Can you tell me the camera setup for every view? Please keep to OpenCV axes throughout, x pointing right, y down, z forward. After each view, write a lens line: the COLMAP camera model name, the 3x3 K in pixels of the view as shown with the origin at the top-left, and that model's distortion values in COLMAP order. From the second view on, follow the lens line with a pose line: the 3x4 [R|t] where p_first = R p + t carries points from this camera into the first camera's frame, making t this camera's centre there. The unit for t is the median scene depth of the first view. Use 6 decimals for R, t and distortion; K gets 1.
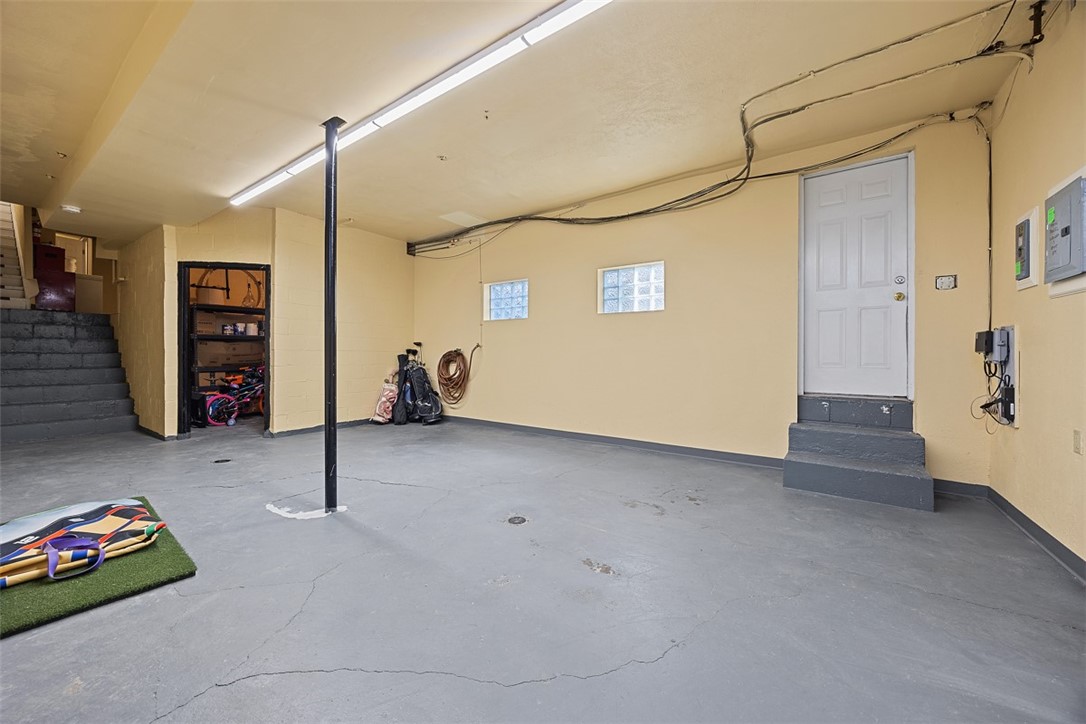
lens RADIAL K [[418.2, 0, 539.1], [0, 418.2, 359.6], [0, 0, 1]] dist [-0.001517, 0.000082]
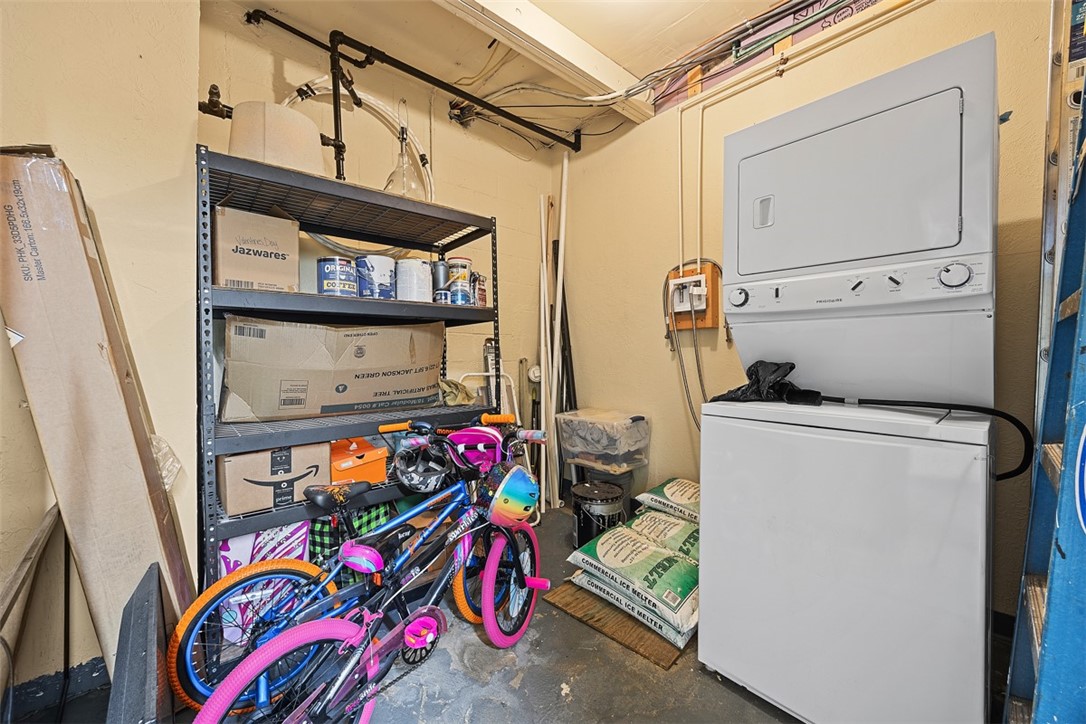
lens RADIAL K [[418.2, 0, 539.1], [0, 418.2, 359.6], [0, 0, 1]] dist [-0.001517, 0.000082]
pose [[0.974673, -0.007585, -0.223507, -0.563106], [0.007612, 0.999971, -0.000740, -0.018953], [0.223506, -0.000980, 0.974702, 0.771614]]
